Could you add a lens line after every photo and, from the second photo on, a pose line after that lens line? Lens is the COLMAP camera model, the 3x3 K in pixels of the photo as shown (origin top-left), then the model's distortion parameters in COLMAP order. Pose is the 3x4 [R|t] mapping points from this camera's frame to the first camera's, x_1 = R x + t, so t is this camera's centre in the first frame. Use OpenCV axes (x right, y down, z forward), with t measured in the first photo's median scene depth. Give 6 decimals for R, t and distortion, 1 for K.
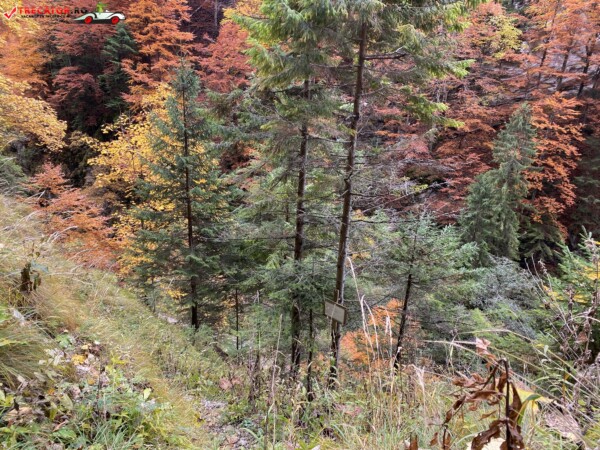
lens RADIAL K [[455.4, 0, 300.3], [0, 455.4, 221.5], [0, 0, 1]] dist [0.042588, -0.013184]
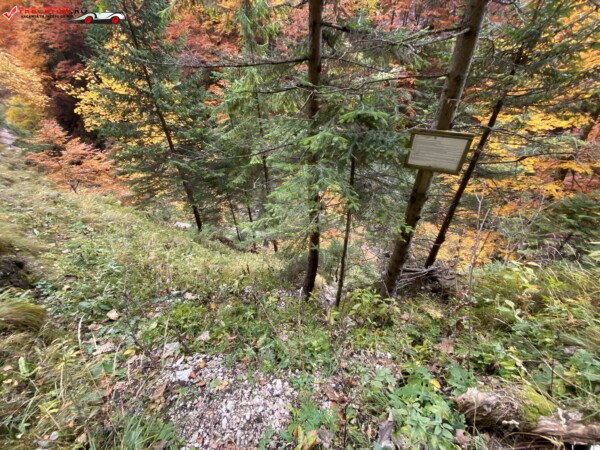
lens RADIAL K [[243.9, 0, 300.1], [0, 243.9, 224.0], [0, 0, 1]] dist [-0.002850, -0.001100]
pose [[0.972583, -0.187800, 0.137165, -0.042697], [0.144089, 0.949582, 0.278446, 0.057585], [-0.182541, -0.251048, 0.950607, 0.243442]]
